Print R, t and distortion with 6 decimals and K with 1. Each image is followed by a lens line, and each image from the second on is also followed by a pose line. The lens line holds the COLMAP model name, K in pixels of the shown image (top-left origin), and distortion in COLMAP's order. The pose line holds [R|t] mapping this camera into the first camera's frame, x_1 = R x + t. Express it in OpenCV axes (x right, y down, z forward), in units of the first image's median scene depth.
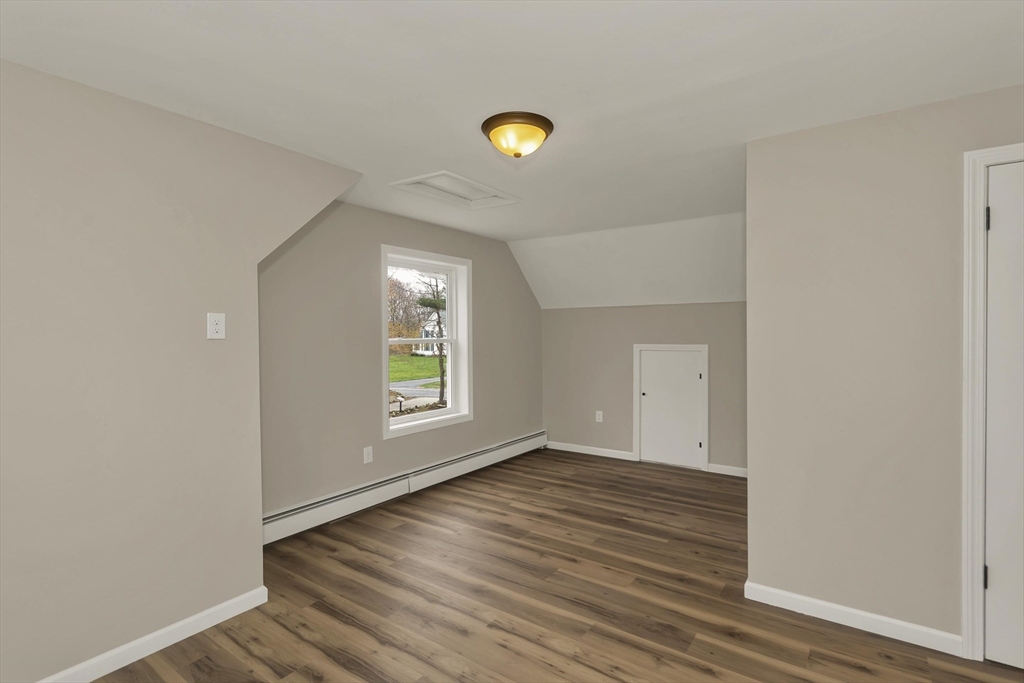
lens RADIAL K [[500.2, 0, 519.6], [0, 500.2, 330.5], [0, 0, 1]] dist [0.000669, 0.000107]
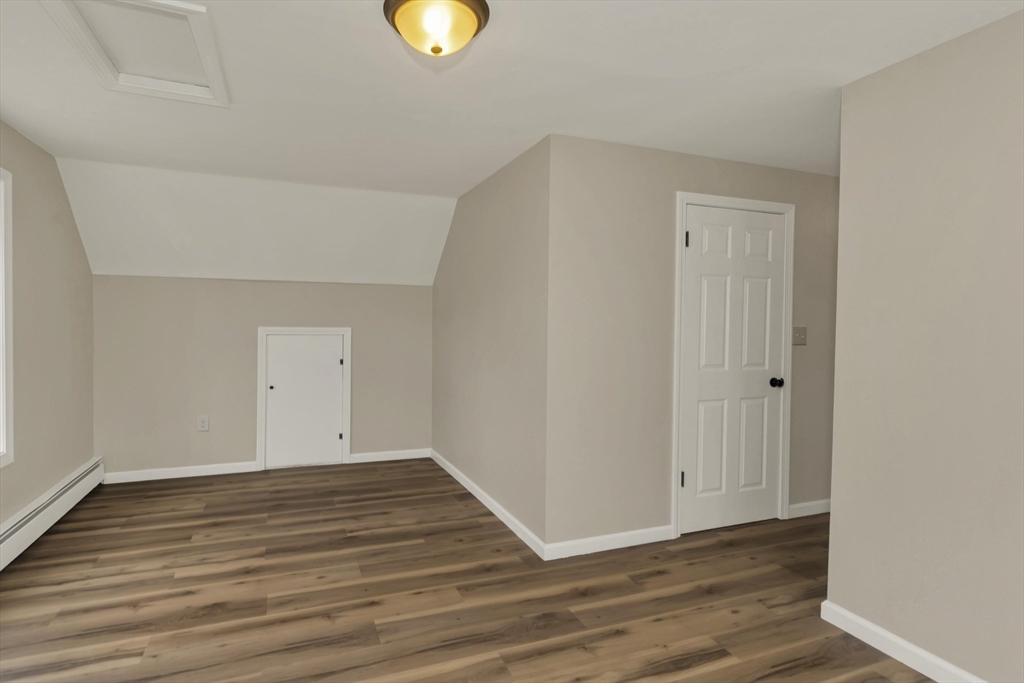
lens RADIAL K [[500.2, 0, 519.6], [0, 500.2, 330.5], [0, 0, 1]] dist [0.000669, 0.000107]
pose [[0.570611, -0.001912, 0.821218, -0.335073], [-0.019083, 0.999696, 0.015587, 0.019723], [-0.820999, -0.024565, 0.570401, 0.327503]]
